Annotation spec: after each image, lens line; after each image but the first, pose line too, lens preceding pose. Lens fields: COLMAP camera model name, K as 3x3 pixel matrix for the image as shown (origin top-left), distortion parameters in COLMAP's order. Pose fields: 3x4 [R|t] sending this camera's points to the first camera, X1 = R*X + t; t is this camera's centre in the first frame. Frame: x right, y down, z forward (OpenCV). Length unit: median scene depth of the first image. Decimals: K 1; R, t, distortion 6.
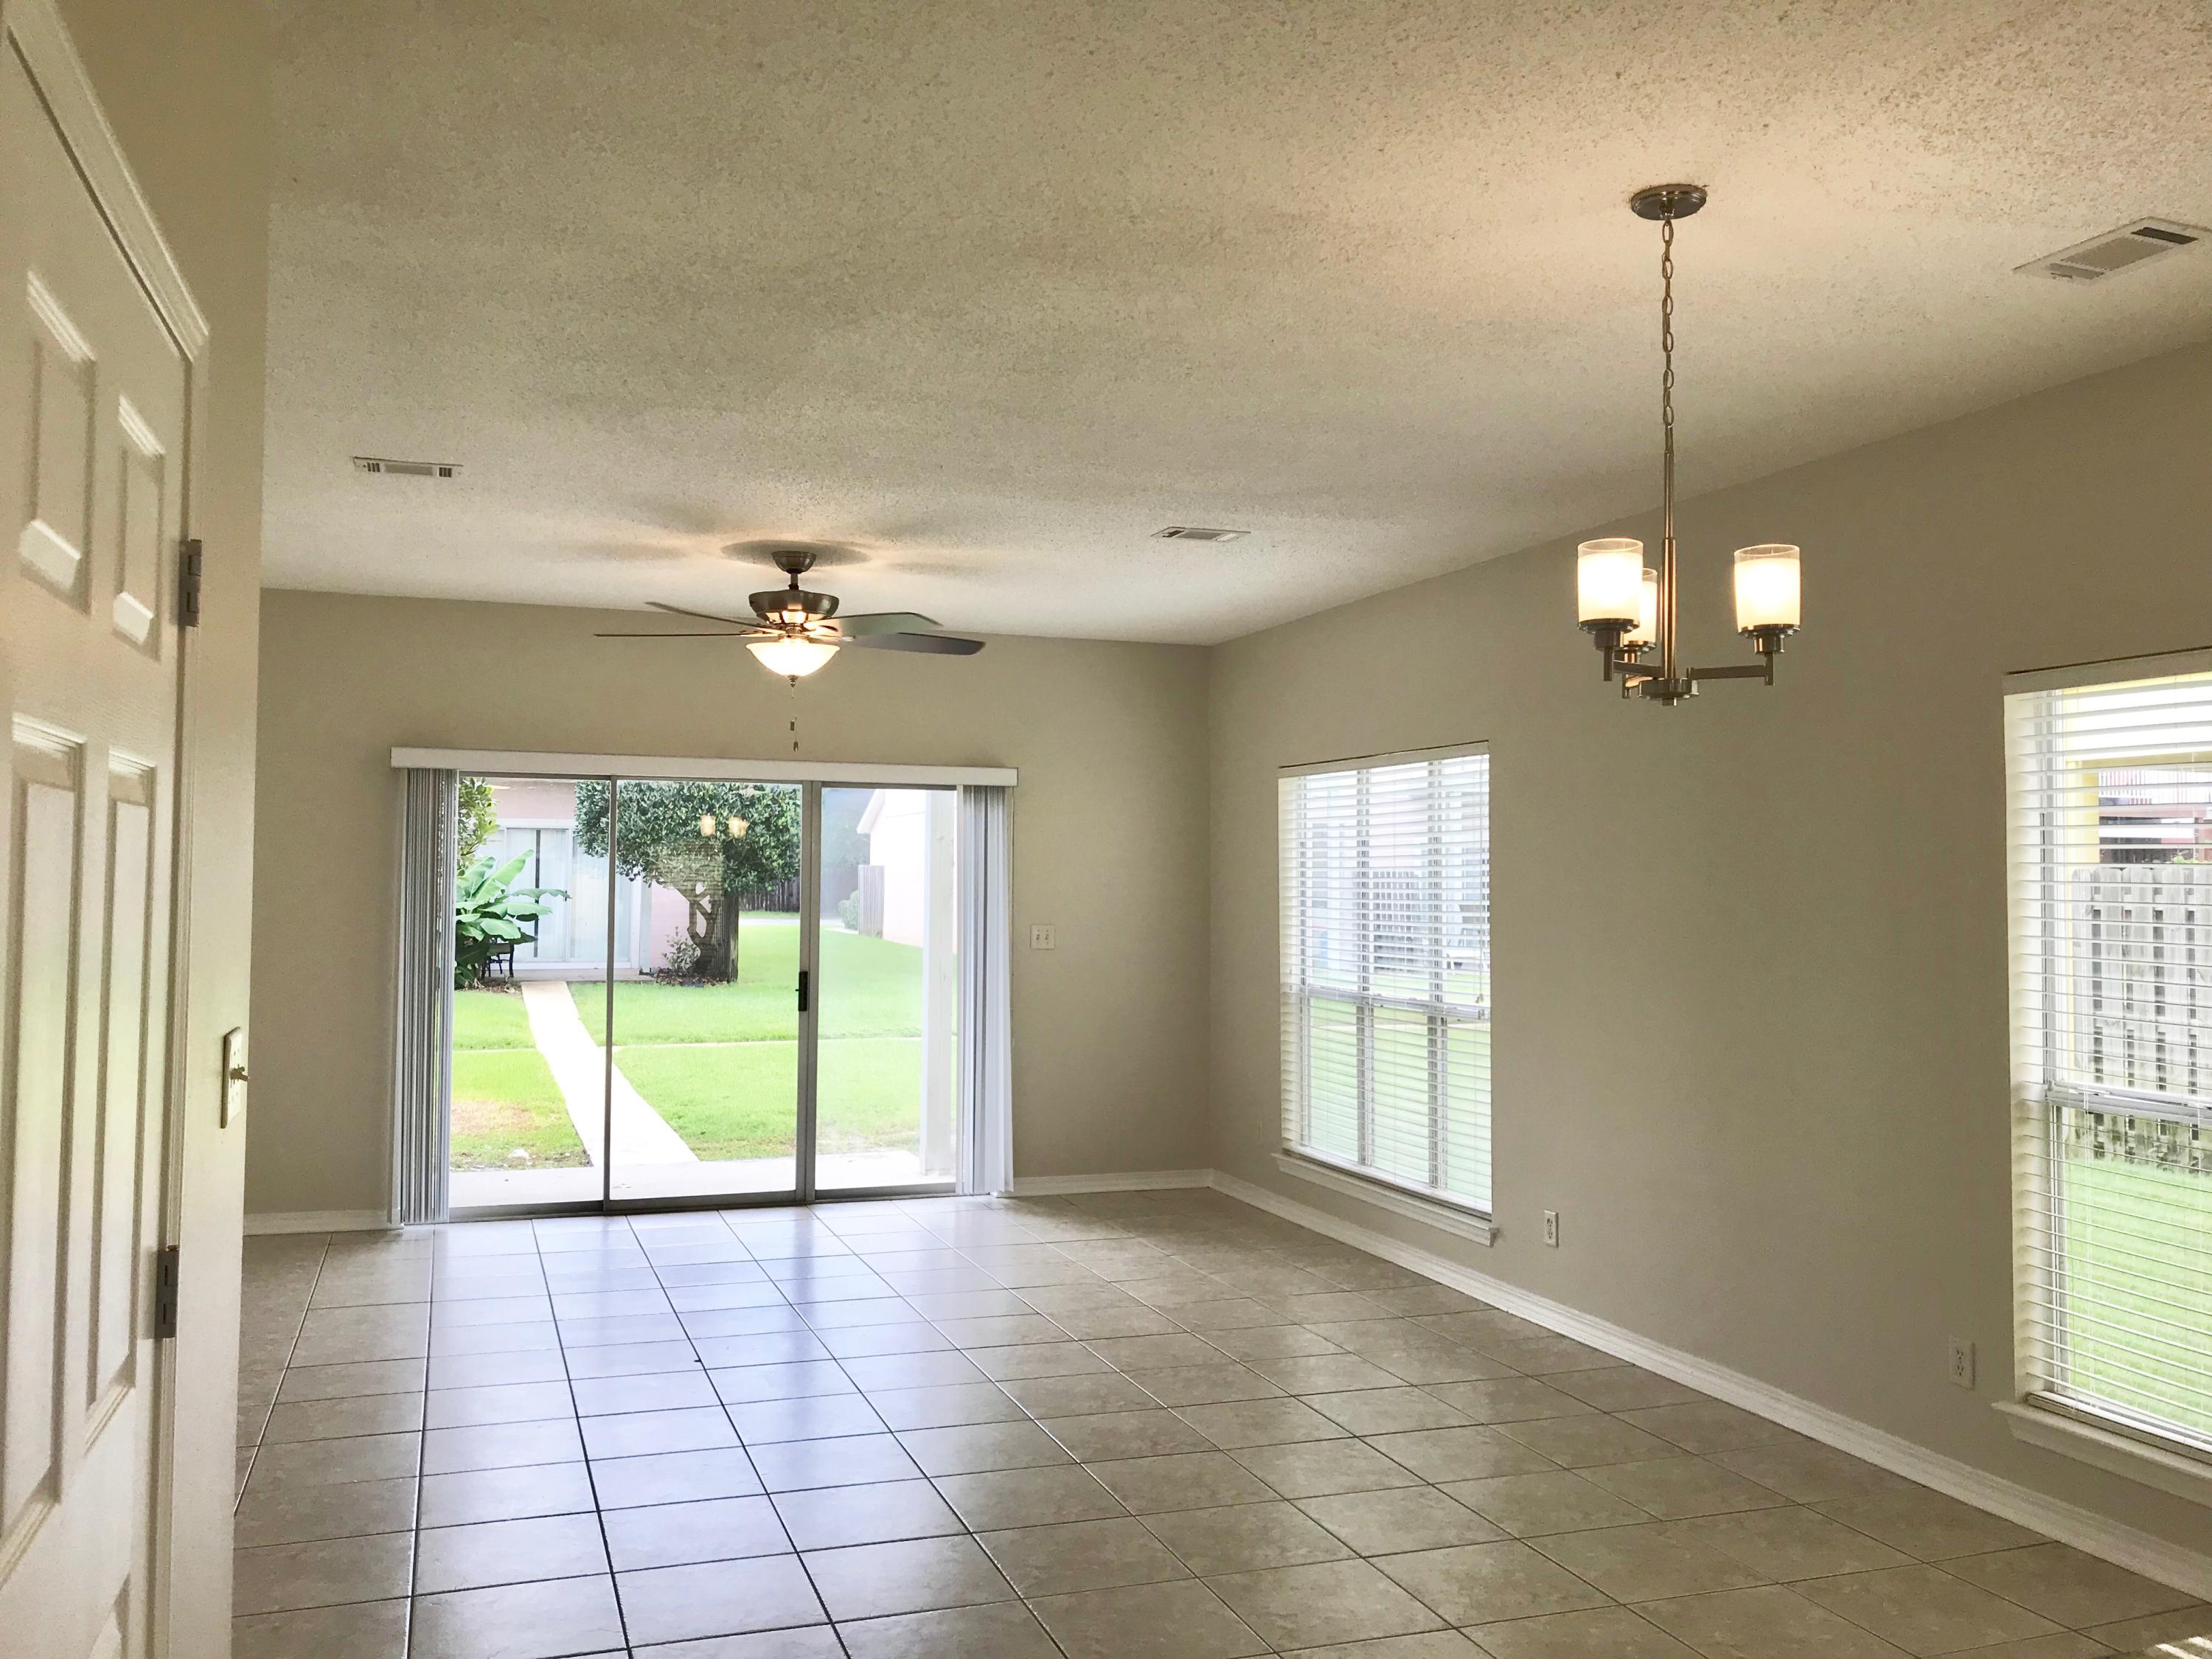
lens RADIAL K [[1789.4, 0, 1108.4], [0, 1789.4, 816.9], [0, 0, 1]] dist [0.026735, -0.002825]
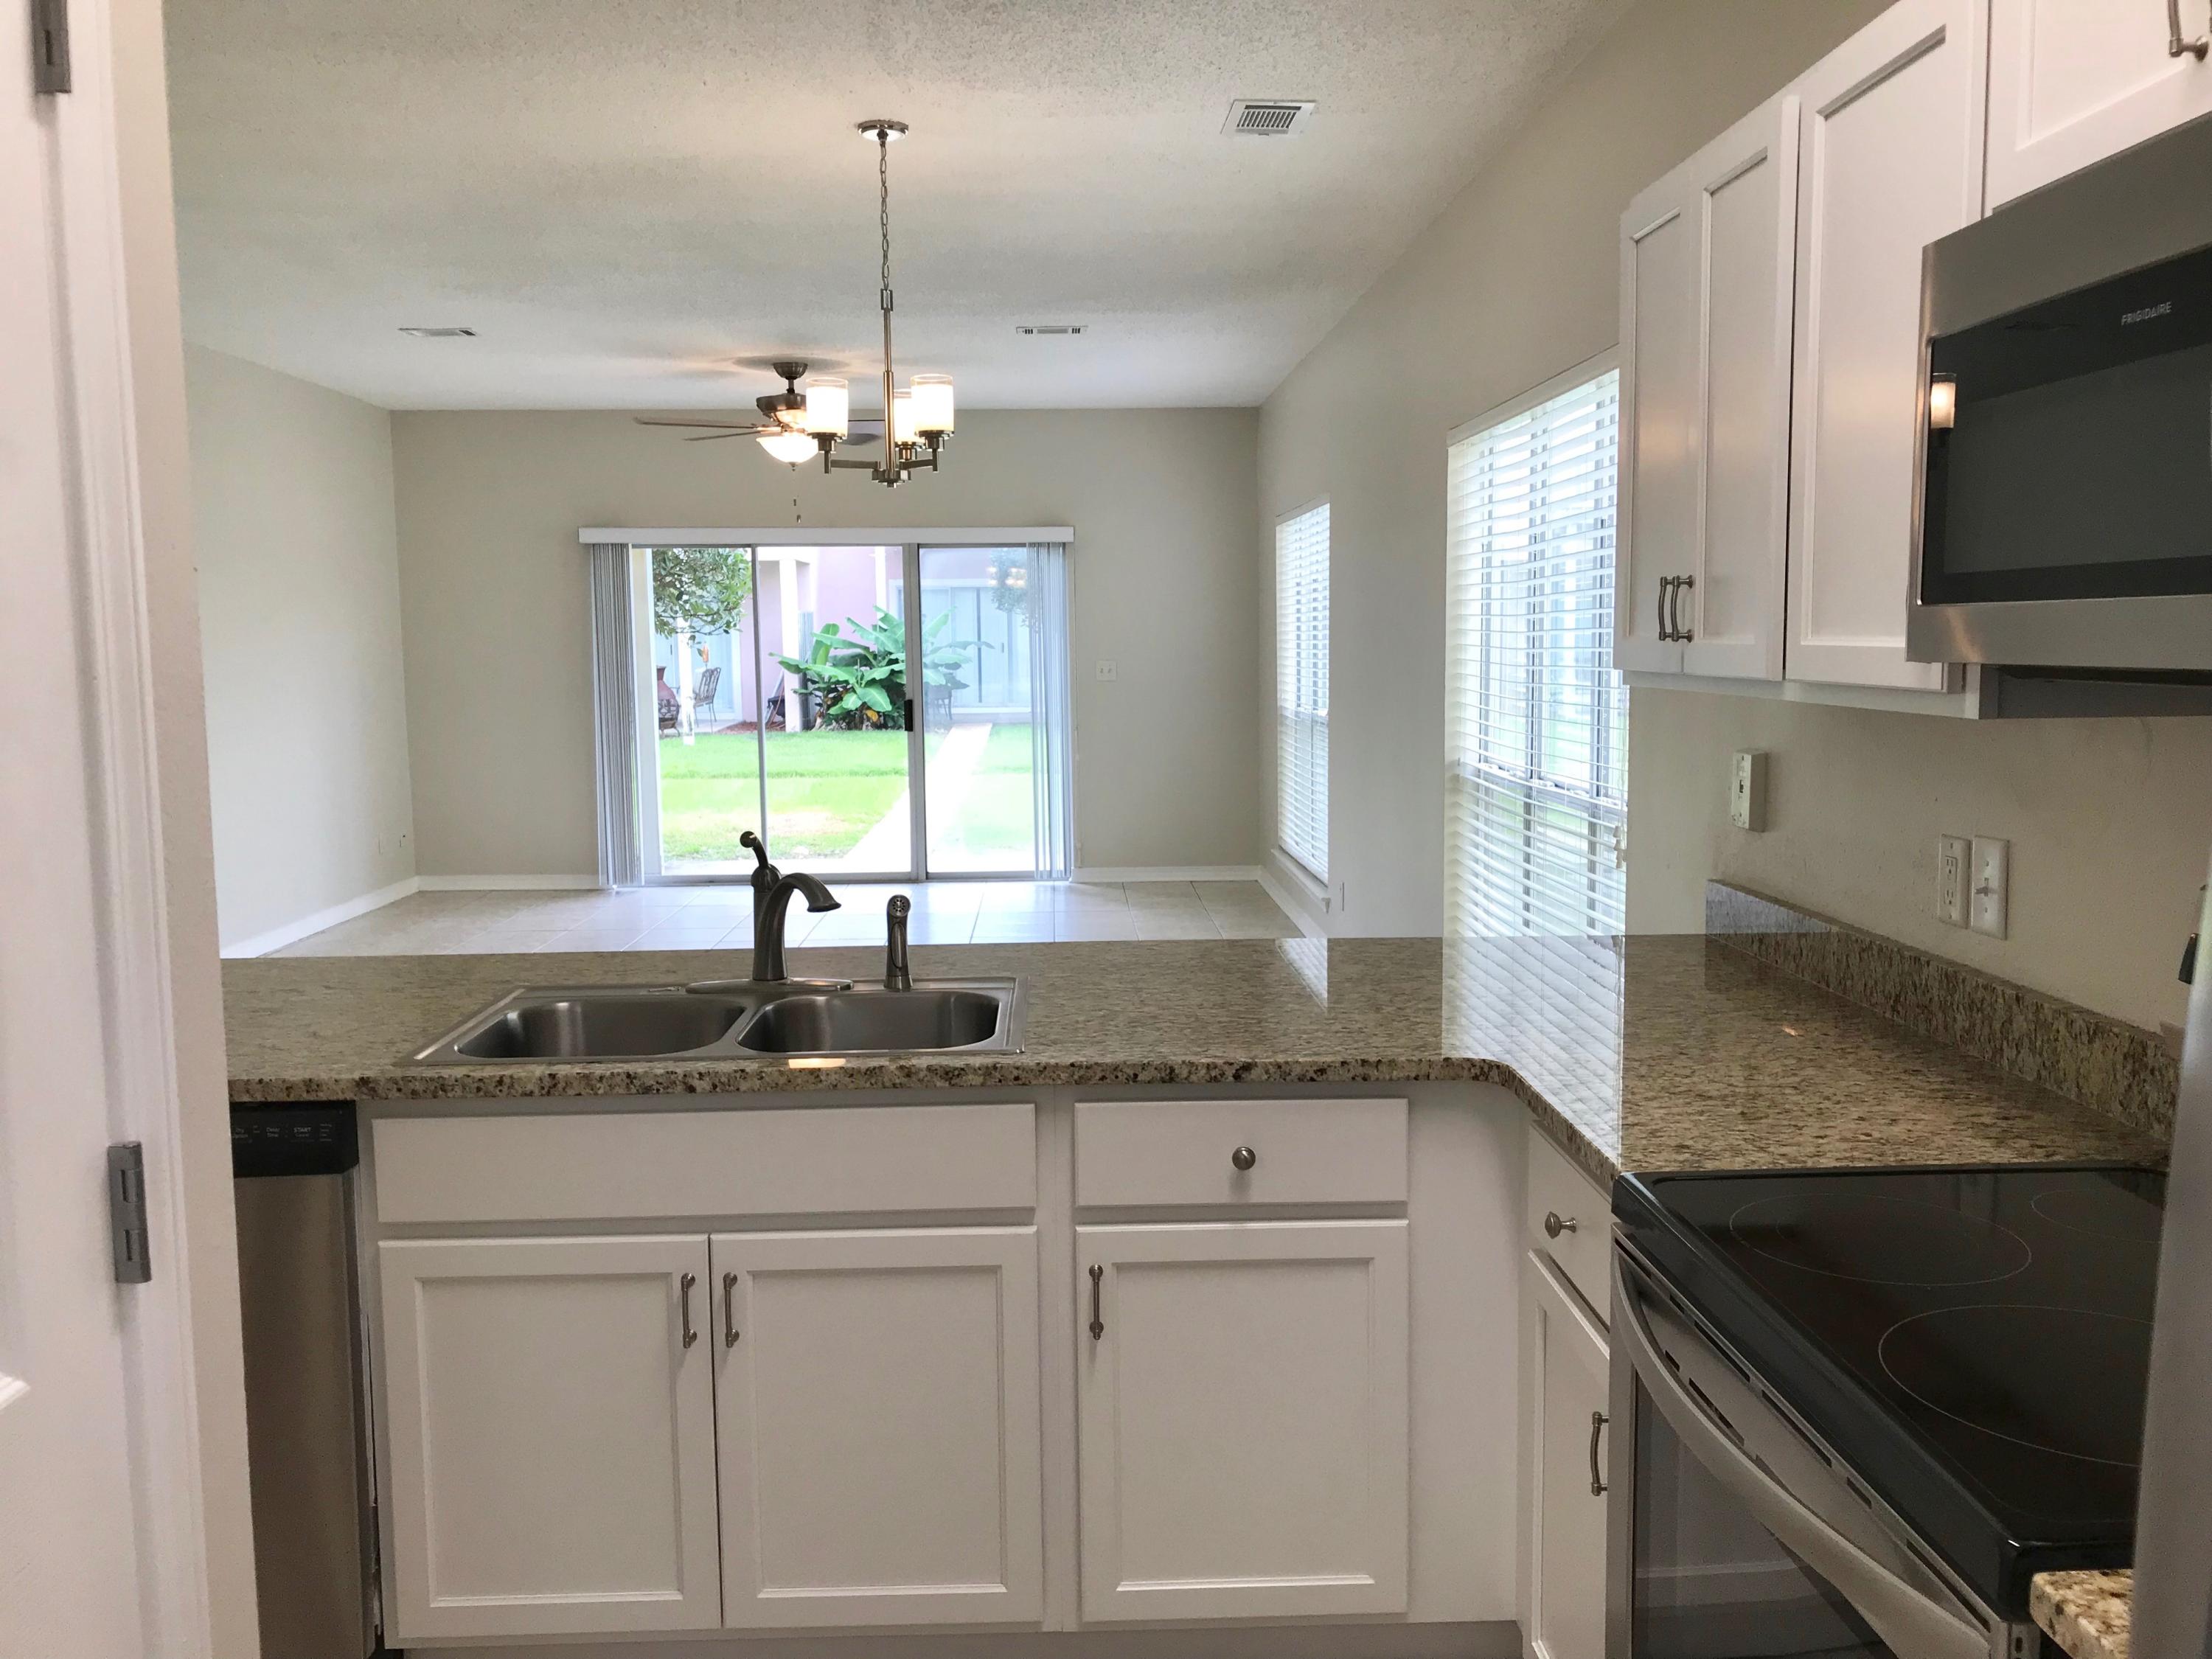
lens RADIAL K [[1789.4, 0, 1106.0], [0, 1789.4, 829.5], [0, 0, 1]] dist [0.092774, -0.000419]
pose [[0.949992, 0.015578, -0.311884, 0.441114], [0.029901, 0.989628, 0.140507, 0.006571], [0.310838, -0.142806, 0.939674, -0.177963]]
